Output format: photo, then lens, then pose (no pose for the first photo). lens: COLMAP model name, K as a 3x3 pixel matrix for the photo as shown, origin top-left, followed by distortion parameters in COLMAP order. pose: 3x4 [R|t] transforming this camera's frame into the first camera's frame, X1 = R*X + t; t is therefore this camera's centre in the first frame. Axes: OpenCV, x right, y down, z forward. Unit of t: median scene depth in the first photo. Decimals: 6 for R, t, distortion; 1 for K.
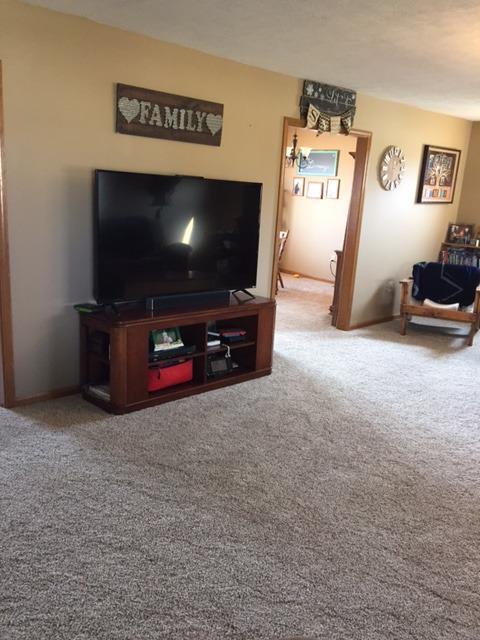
lens RADIAL K [[549.7, 0, 240.0], [0, 549.7, 320.0], [0, 0, 1]] dist [0.095901, -0.137974]
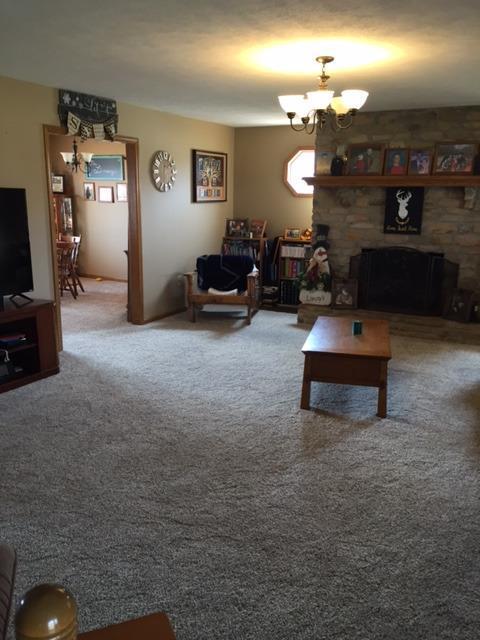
lens RADIAL K [[549.7, 0, 240.0], [0, 549.7, 320.0], [0, 0, 1]] dist [0.095901, -0.137974]
pose [[0.948926, -0.115466, 0.293610, 0.074346], [0.117692, 0.992998, 0.010138, 0.025830], [-0.292725, 0.024935, 0.955872, -0.082721]]
